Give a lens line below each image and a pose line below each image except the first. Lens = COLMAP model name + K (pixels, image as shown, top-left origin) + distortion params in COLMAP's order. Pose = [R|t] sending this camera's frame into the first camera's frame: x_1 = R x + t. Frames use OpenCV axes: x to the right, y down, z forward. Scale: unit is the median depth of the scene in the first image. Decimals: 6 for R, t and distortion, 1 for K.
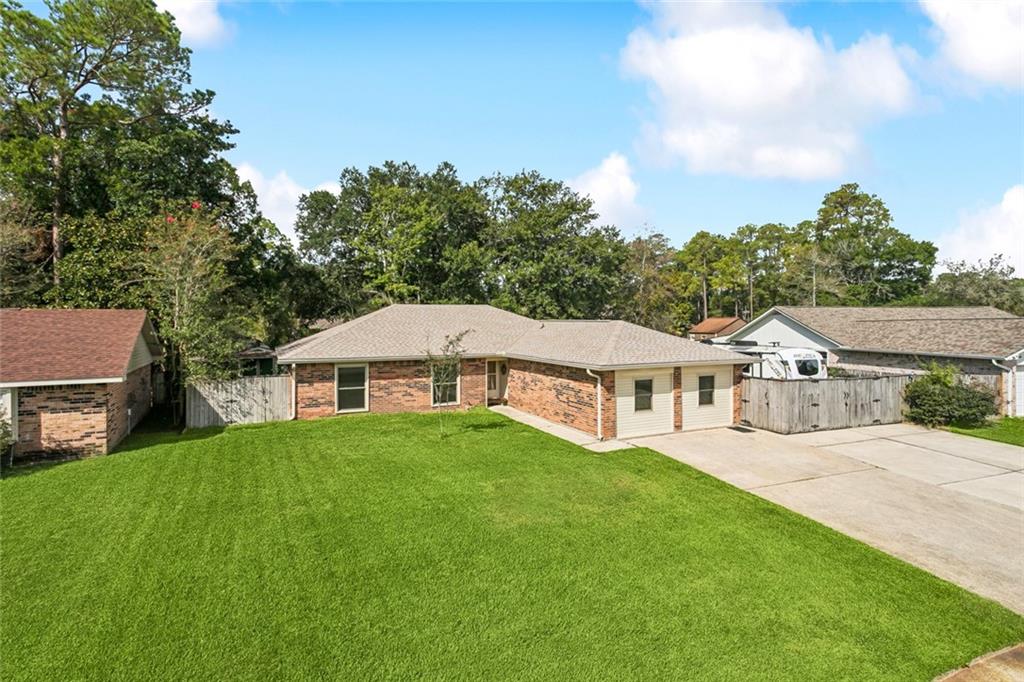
lens RADIAL K [[478.9, 0, 509.9], [0, 478.9, 319.1], [0, 0, 1]] dist [0.015727, 0.000872]
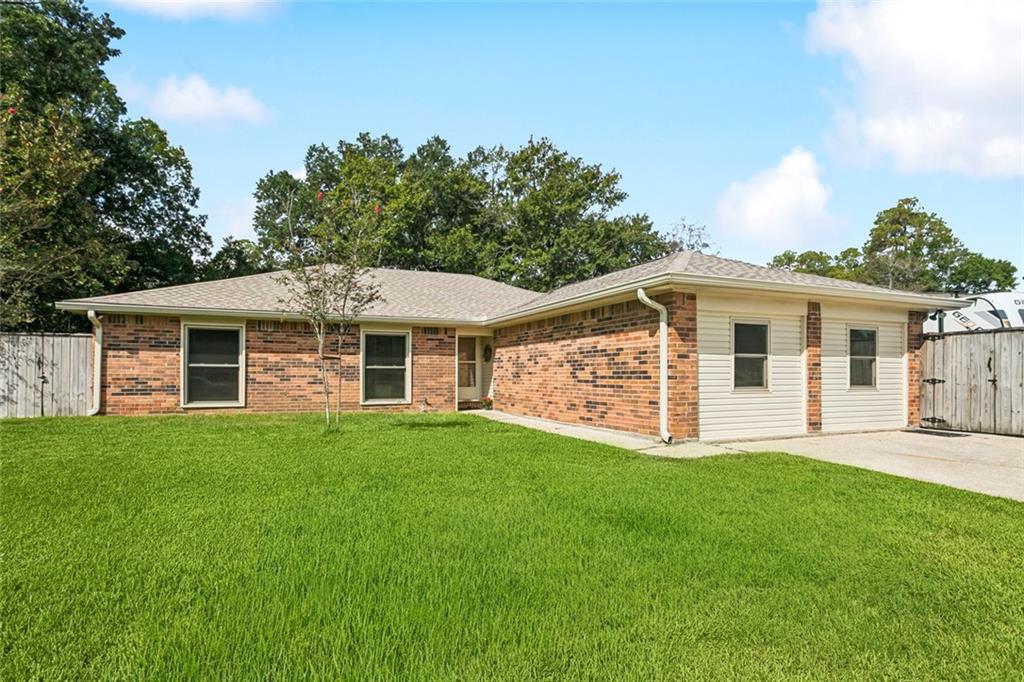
lens RADIAL K [[533.5, 0, 512.2], [0, 533.5, 344.8], [0, 0, 1]] dist [0.000932, 0.000112]
pose [[0.999865, 0.005675, -0.015435, 0.033848], [-0.006009, 0.999748, -0.021651, 0.124418], [0.015308, 0.021741, 0.999646, 0.349676]]
